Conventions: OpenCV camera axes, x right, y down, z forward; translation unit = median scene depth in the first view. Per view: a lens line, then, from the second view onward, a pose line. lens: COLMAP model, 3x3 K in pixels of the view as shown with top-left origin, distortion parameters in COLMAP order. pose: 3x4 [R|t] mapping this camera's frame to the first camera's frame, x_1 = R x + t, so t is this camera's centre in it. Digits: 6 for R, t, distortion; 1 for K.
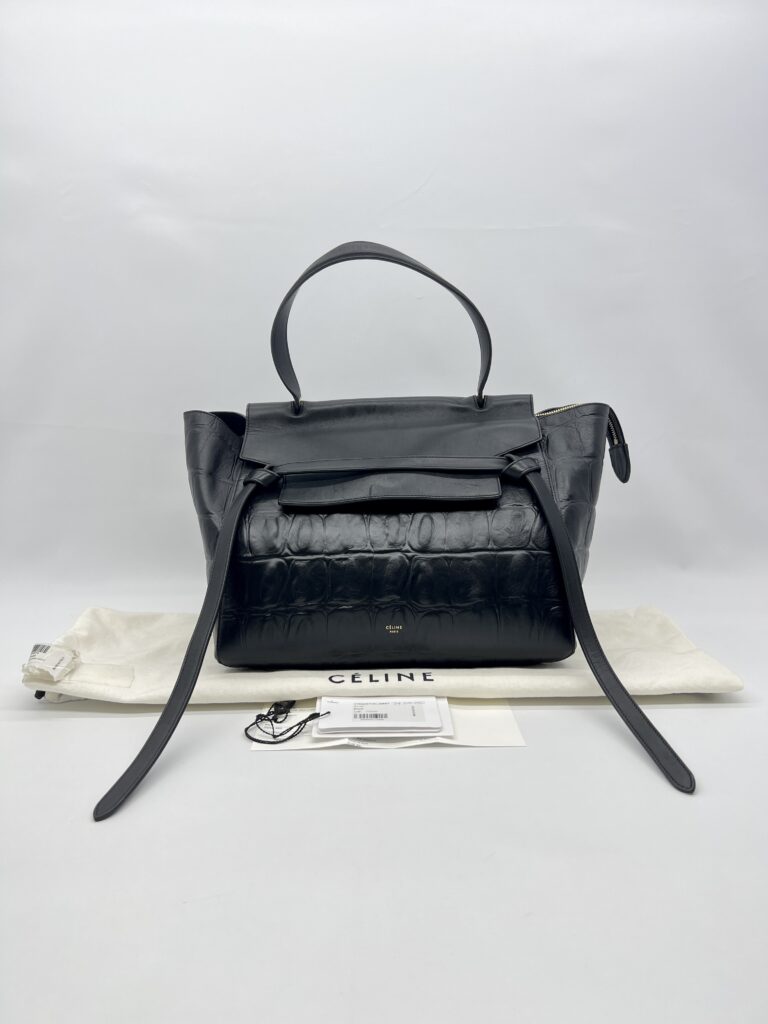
lens RADIAL K [[784.0, 0, 387.6], [0, 784.0, 509.3], [0, 0, 1]] dist [0.160120, 0.001020]
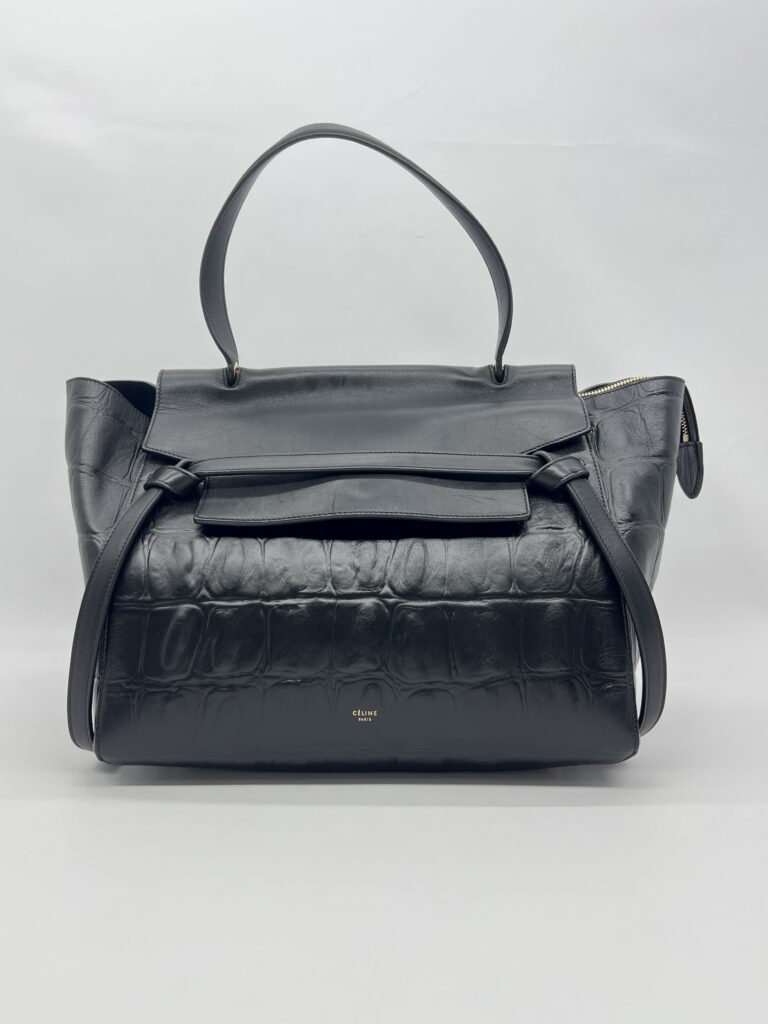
lens RADIAL K [[784.0, 0, 378.5], [0, 784.0, 517.0], [0, 0, 1]] dist [0.160120, 0.001020]
pose [[0.999840, 0.017820, 0.001488, 0.014935], [-0.017852, 0.999517, 0.025453, -0.028586], [-0.001034, -0.025475, 0.999675, 0.326328]]
